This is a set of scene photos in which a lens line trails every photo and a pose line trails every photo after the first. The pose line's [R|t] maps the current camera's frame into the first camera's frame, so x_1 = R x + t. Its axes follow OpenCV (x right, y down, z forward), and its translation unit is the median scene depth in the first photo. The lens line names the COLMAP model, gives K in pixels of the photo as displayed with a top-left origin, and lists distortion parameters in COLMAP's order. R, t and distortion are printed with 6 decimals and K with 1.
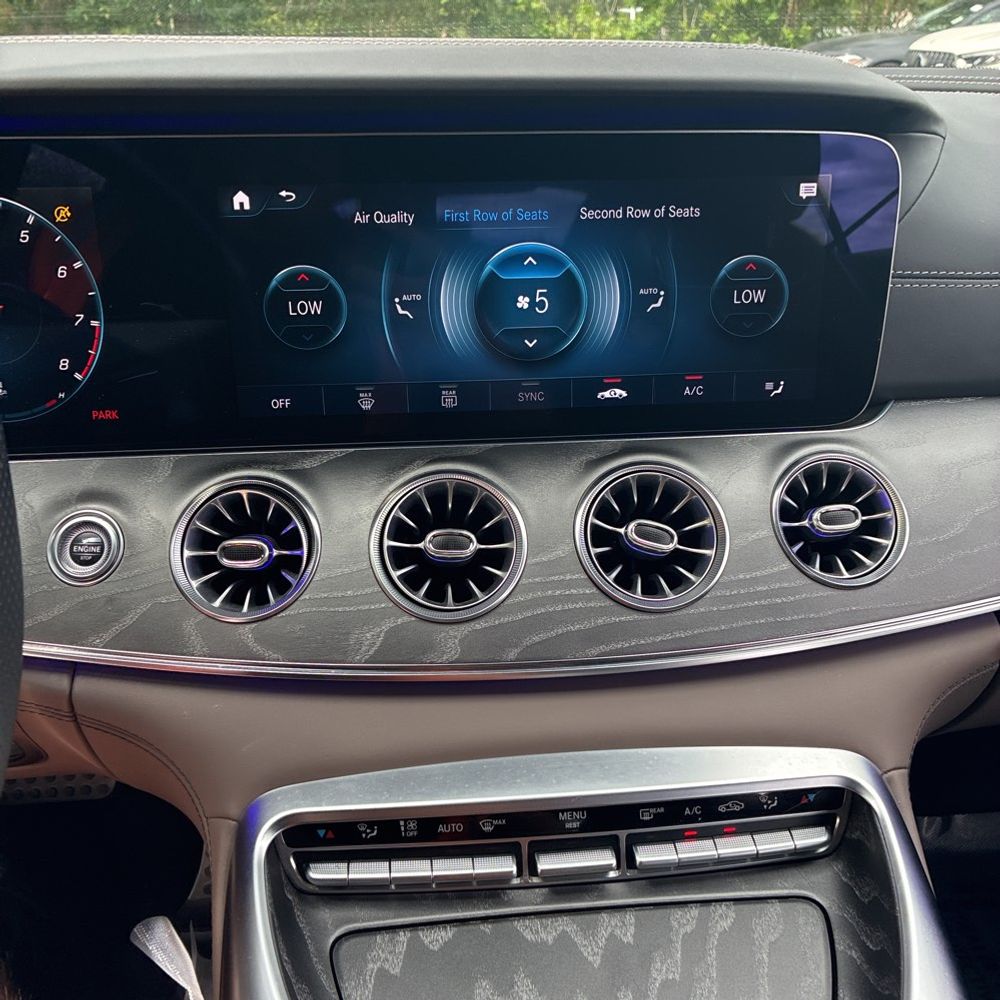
lens RADIAL K [[1028.3, 0, 501.1], [0, 1028.3, 507.5], [0, 0, 1]] dist [0.006872, 0.000000]
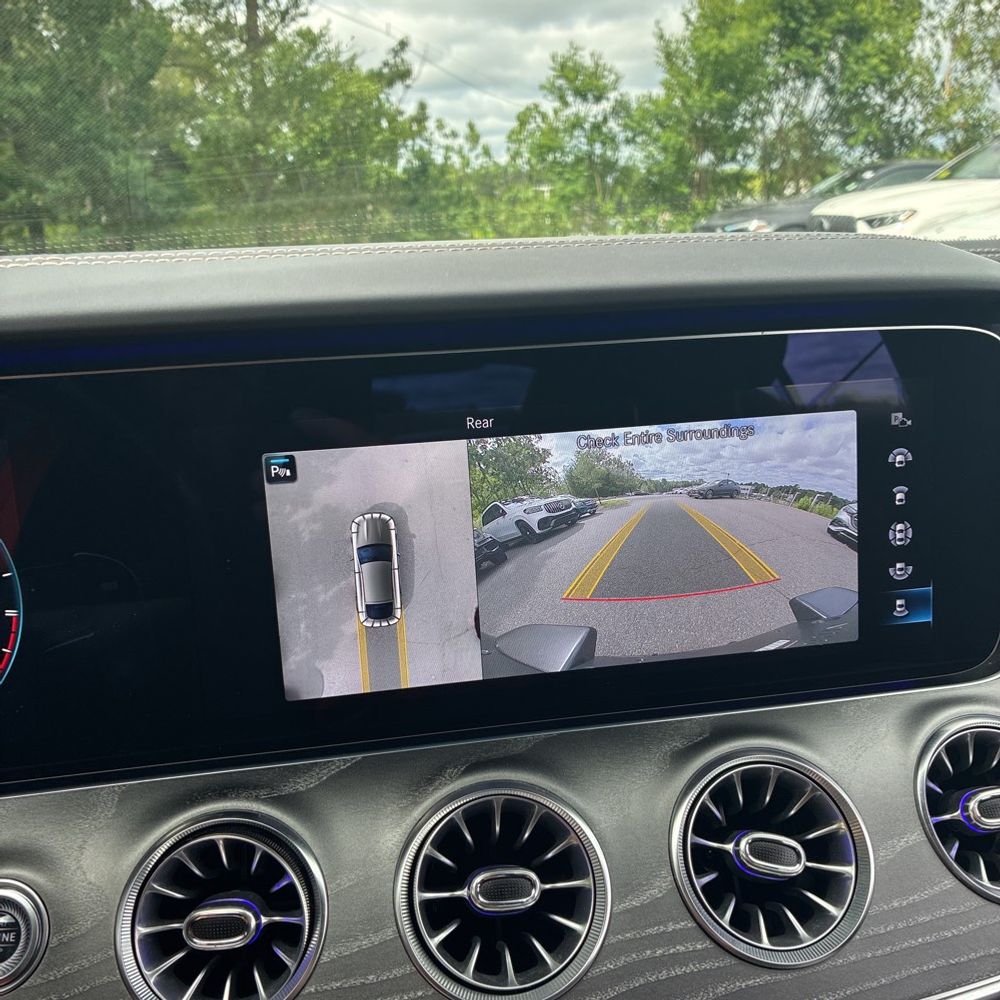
lens RADIAL K [[1028.3, 0, 501.1], [0, 1028.3, 503.3], [0, 0, 1]] dist [0.006872, 0.000000]
pose [[0.996739, -0.054535, 0.059473, -0.080194], [0.063131, 0.986079, -0.153828, -0.122185], [-0.050256, 0.157081, 0.986306, 0.232122]]
